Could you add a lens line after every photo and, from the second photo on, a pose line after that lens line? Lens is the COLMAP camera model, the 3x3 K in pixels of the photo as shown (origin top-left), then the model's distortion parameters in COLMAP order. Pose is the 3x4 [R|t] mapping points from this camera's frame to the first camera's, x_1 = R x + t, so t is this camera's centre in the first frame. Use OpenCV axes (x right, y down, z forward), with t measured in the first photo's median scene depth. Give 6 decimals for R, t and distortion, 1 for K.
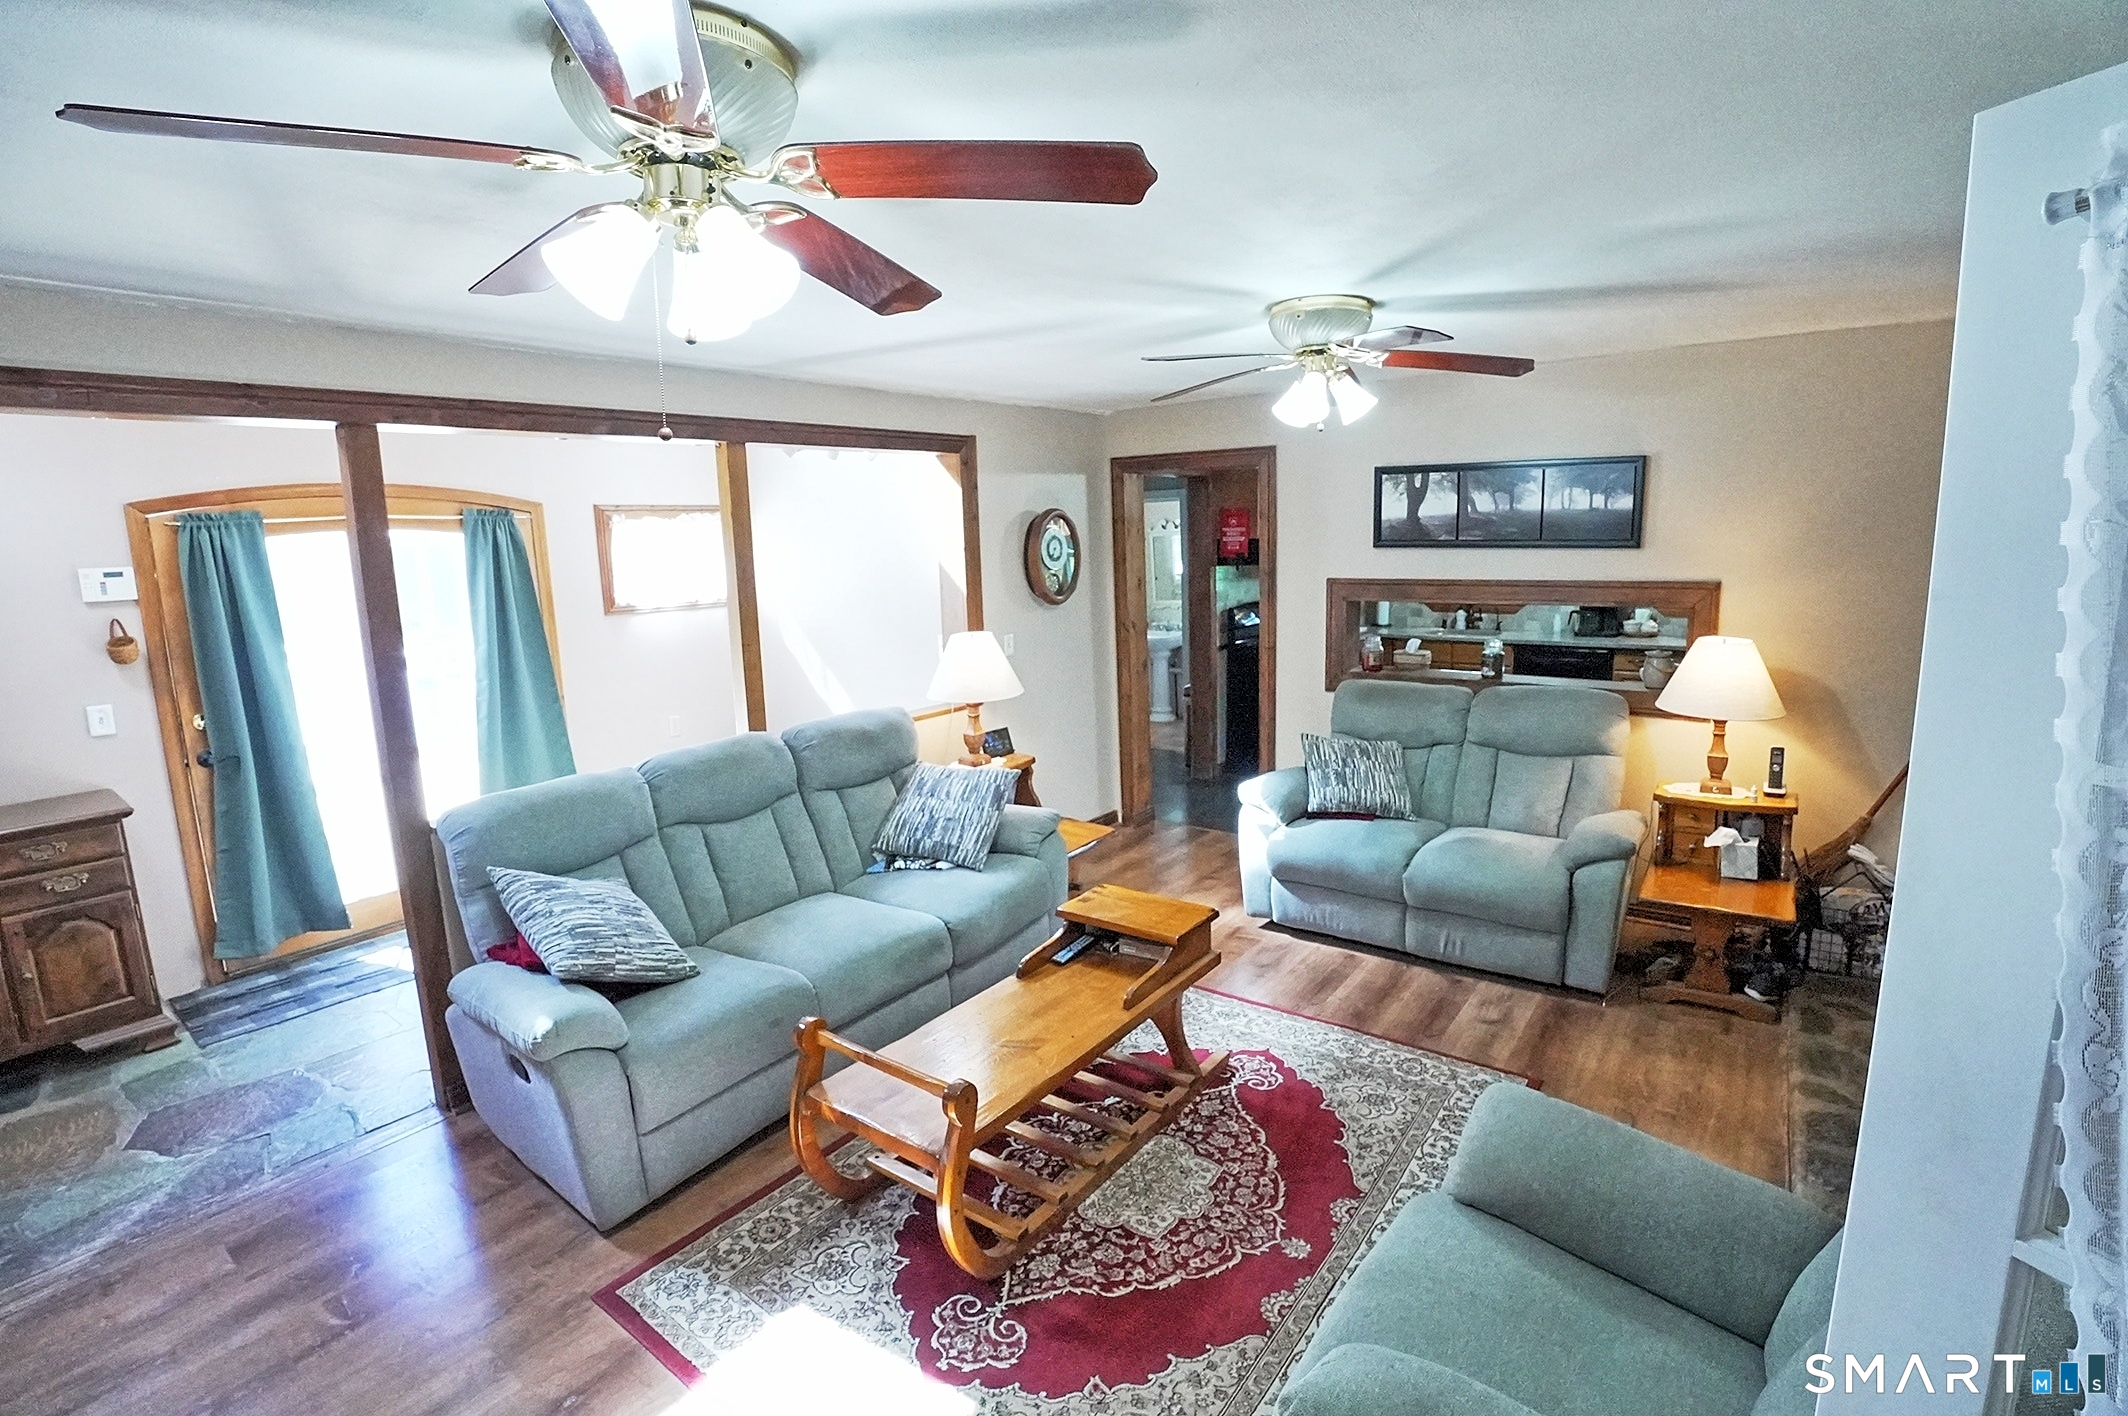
lens RADIAL K [[982.5, 0, 1061.3], [0, 982.5, 695.9], [0, 0, 1]] dist [-0.070280, 0.020876]
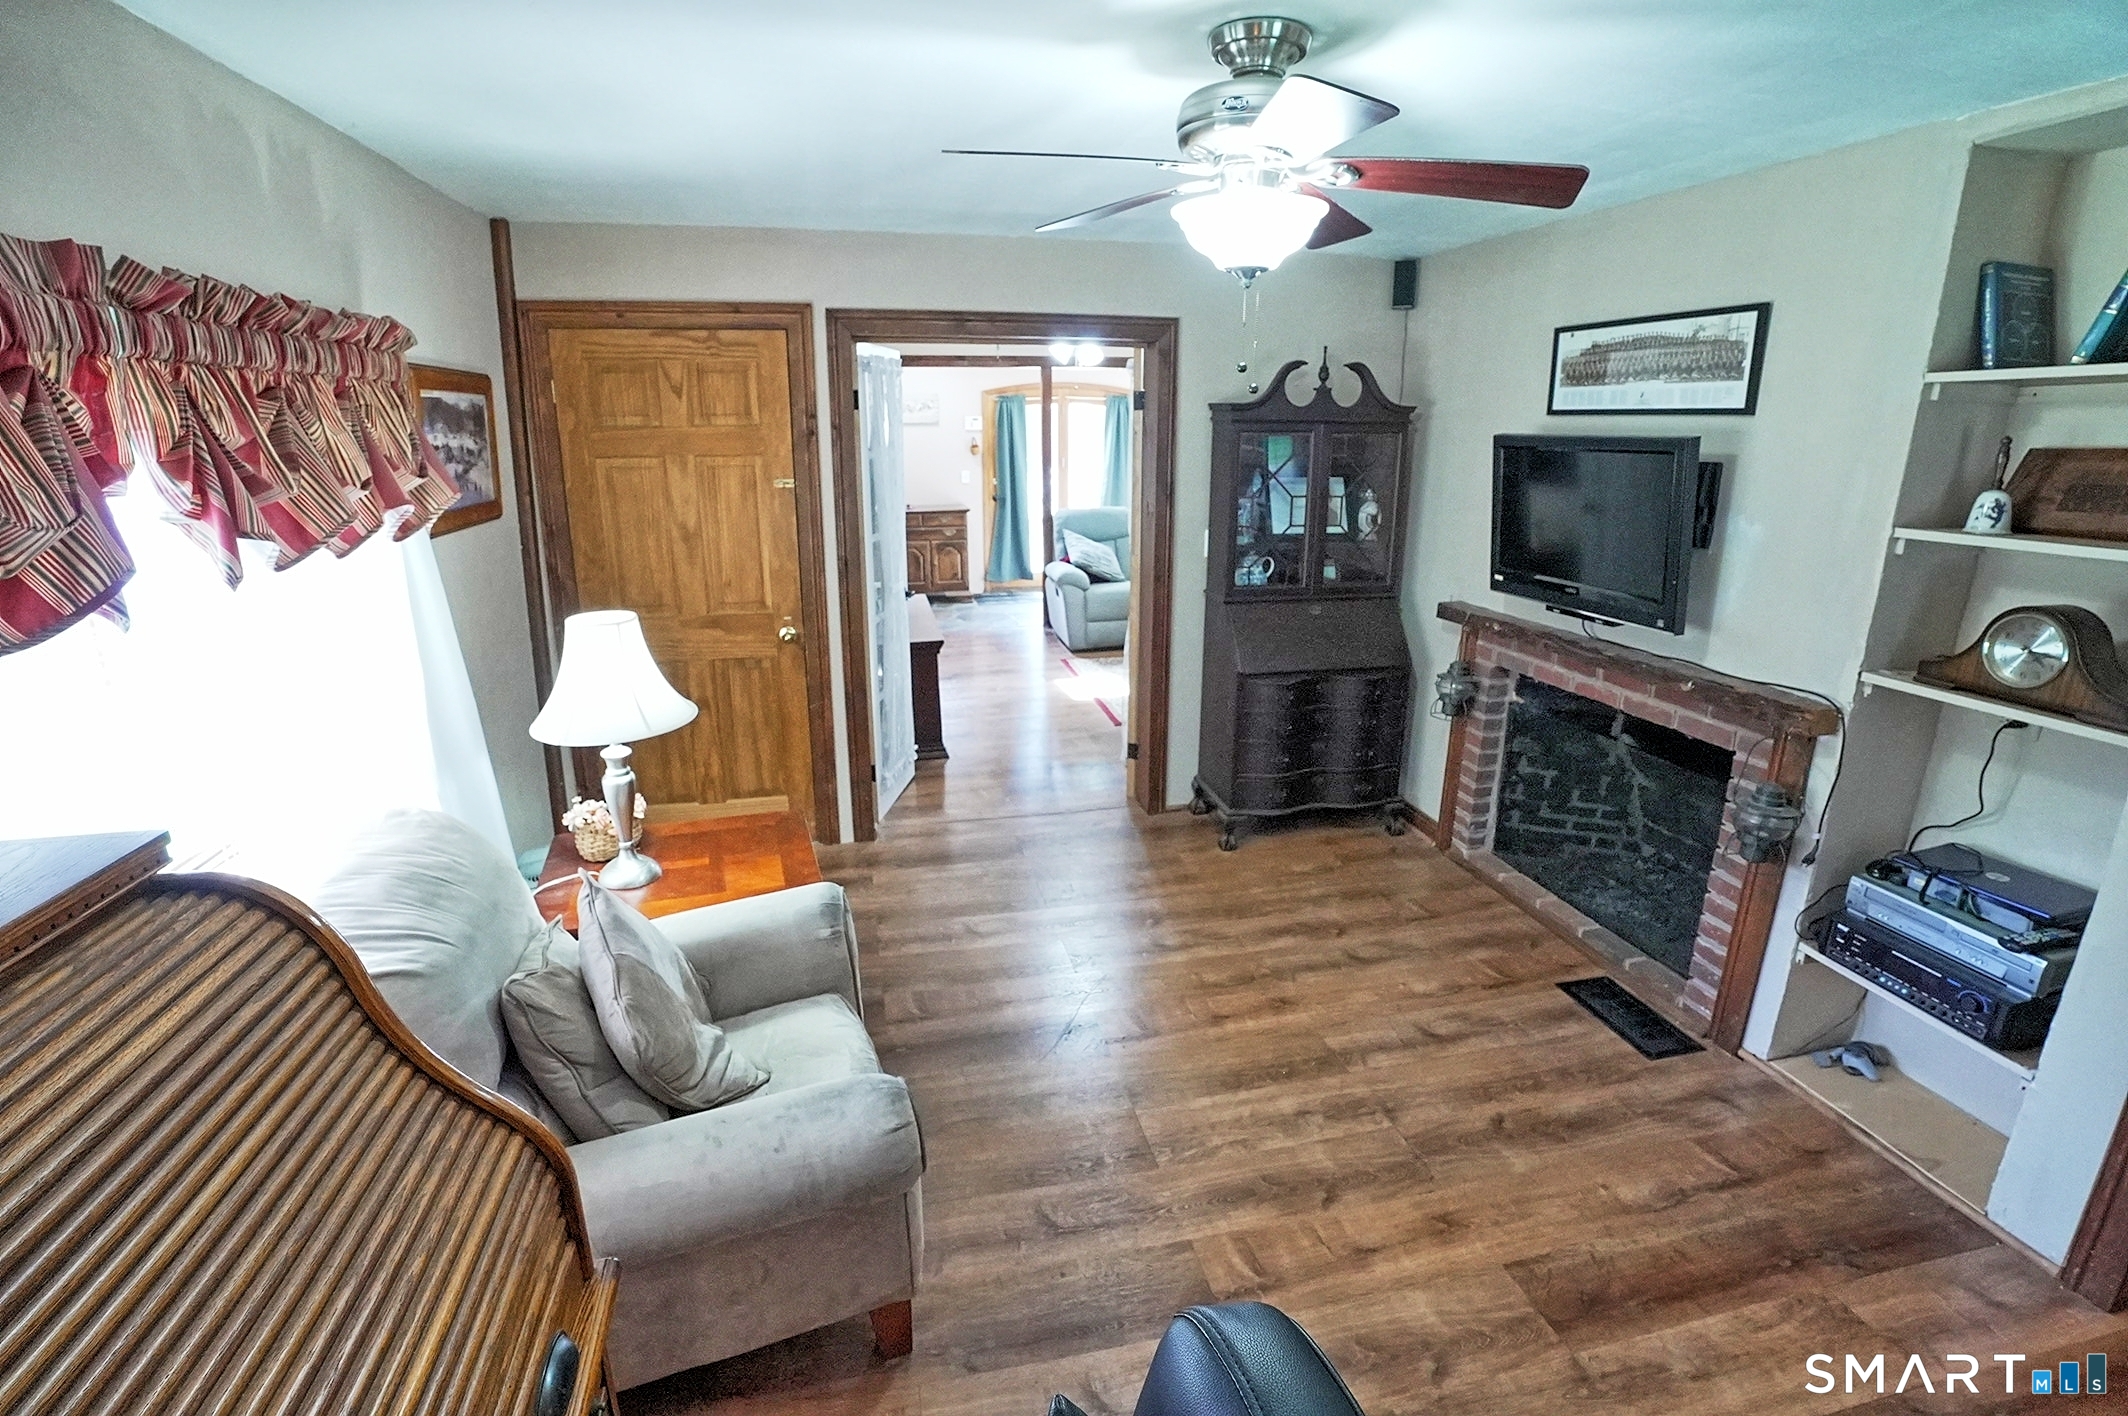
lens RADIAL K [[982.0, 0, 1061.5], [0, 982.0, 705.0], [0, 0, 1]] dist [-0.077729, 0.021436]
pose [[0.760644, 0.209695, -0.614369, 0.891375], [-0.126709, 0.976147, 0.176300, 0.122955], [0.636683, -0.056255, 0.769071, -0.872565]]
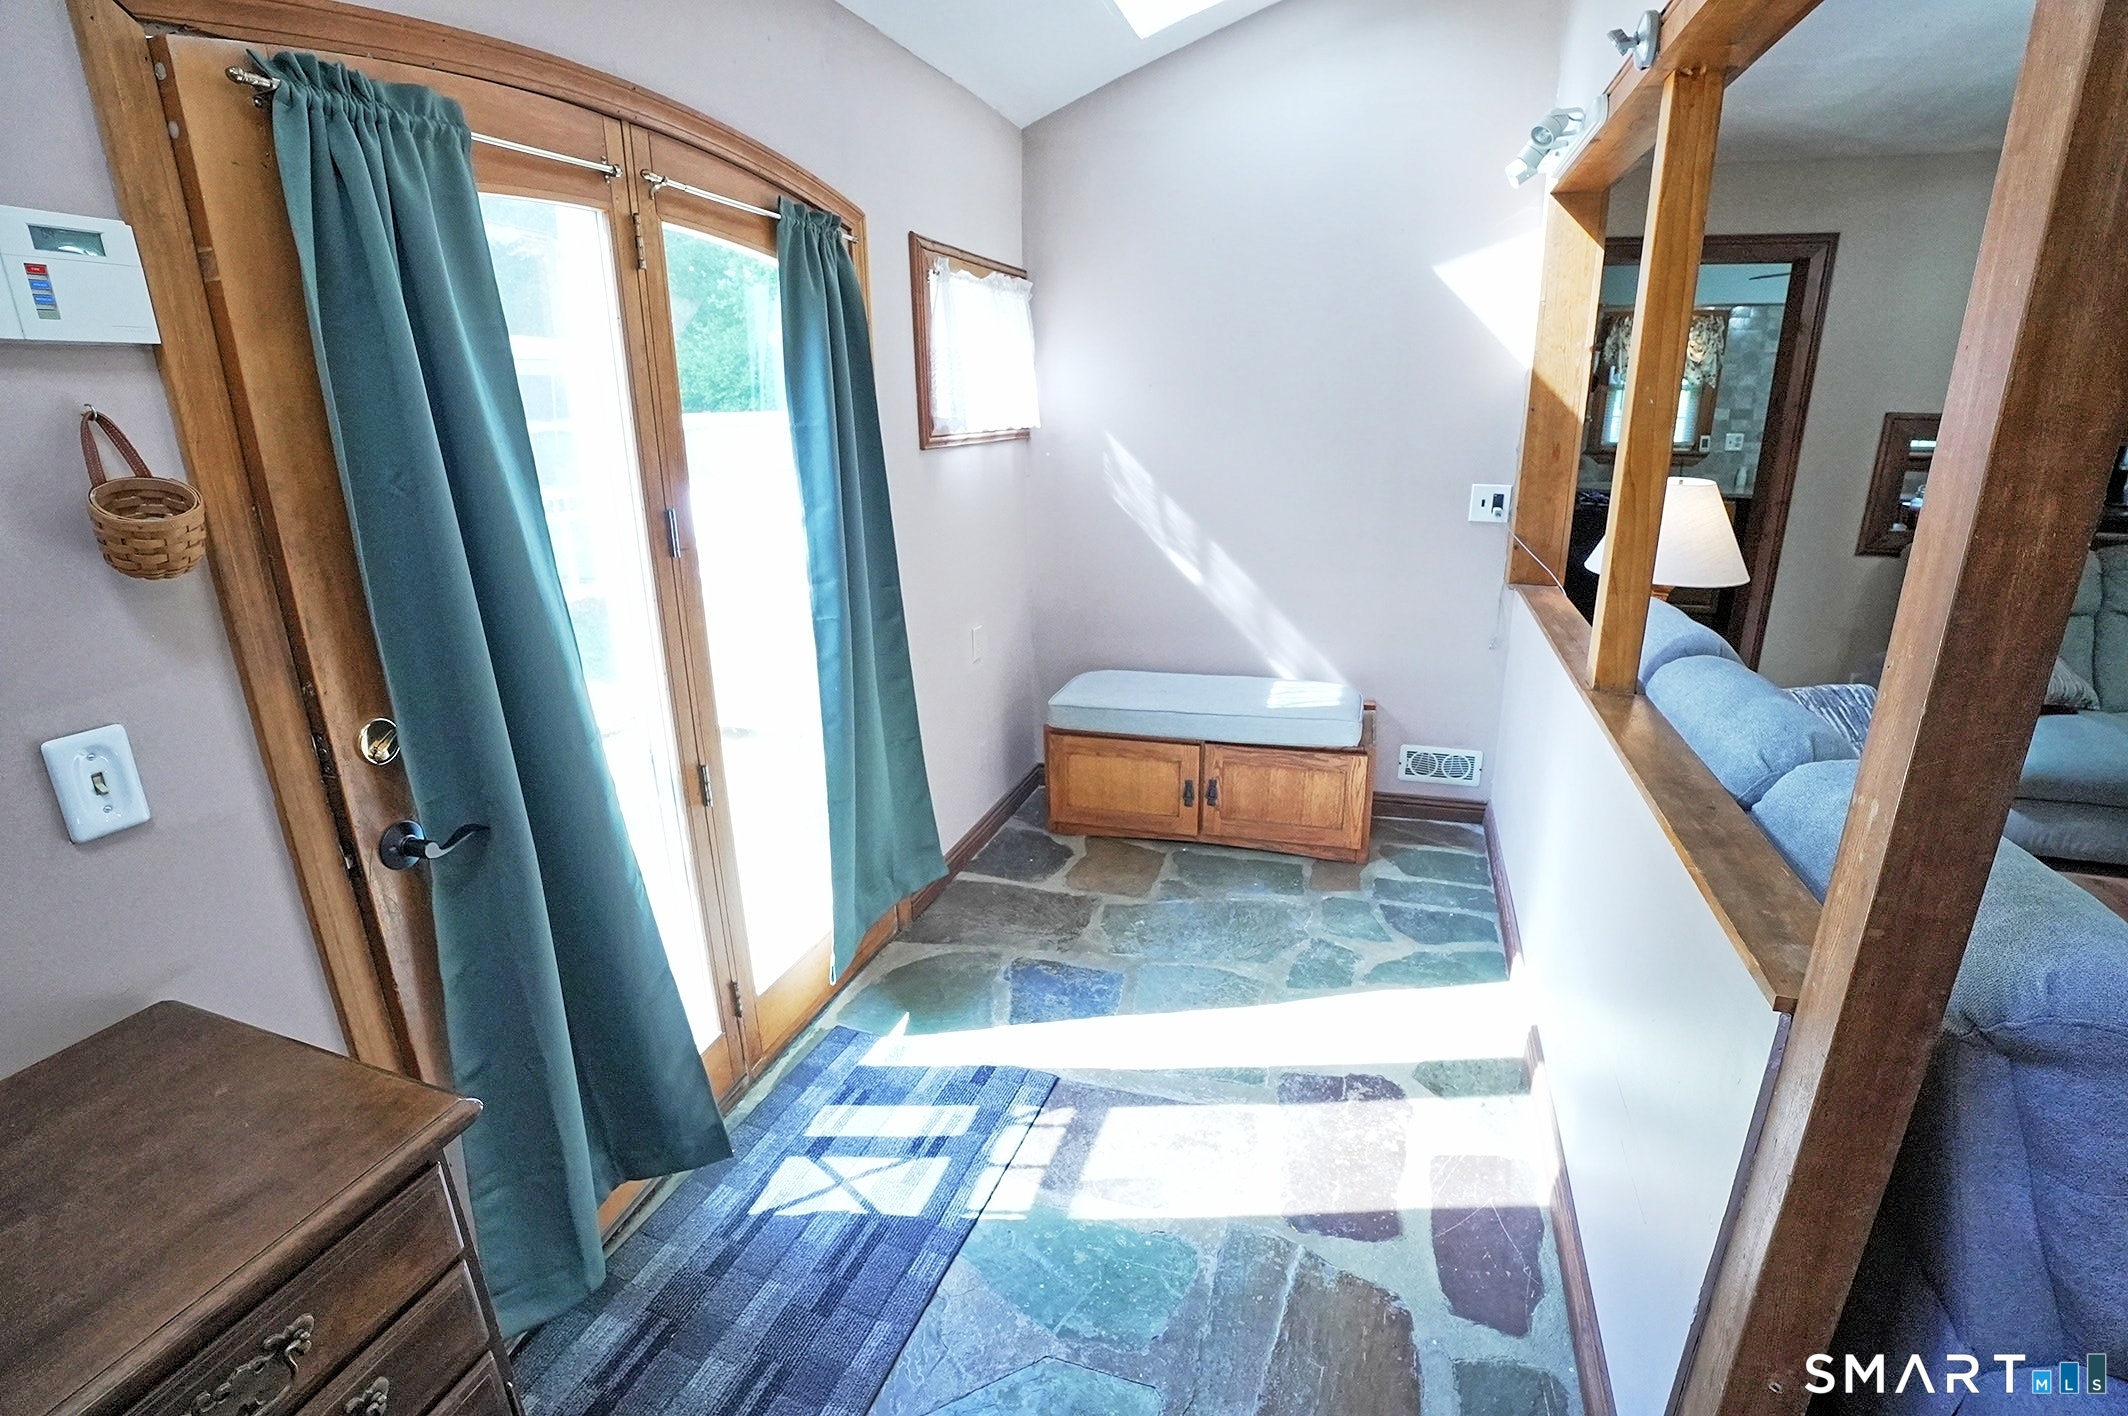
lens RADIAL K [[972.3, 0, 1064.0], [0, 972.3, 708.0], [0, 0, 1]] dist [-0.074266, 0.020563]
pose [[0.945409, -0.084169, 0.314830, -0.770455], [0.038251, 0.988053, 0.149289, -0.024335], [-0.323634, -0.129097, 0.937334, 0.594544]]
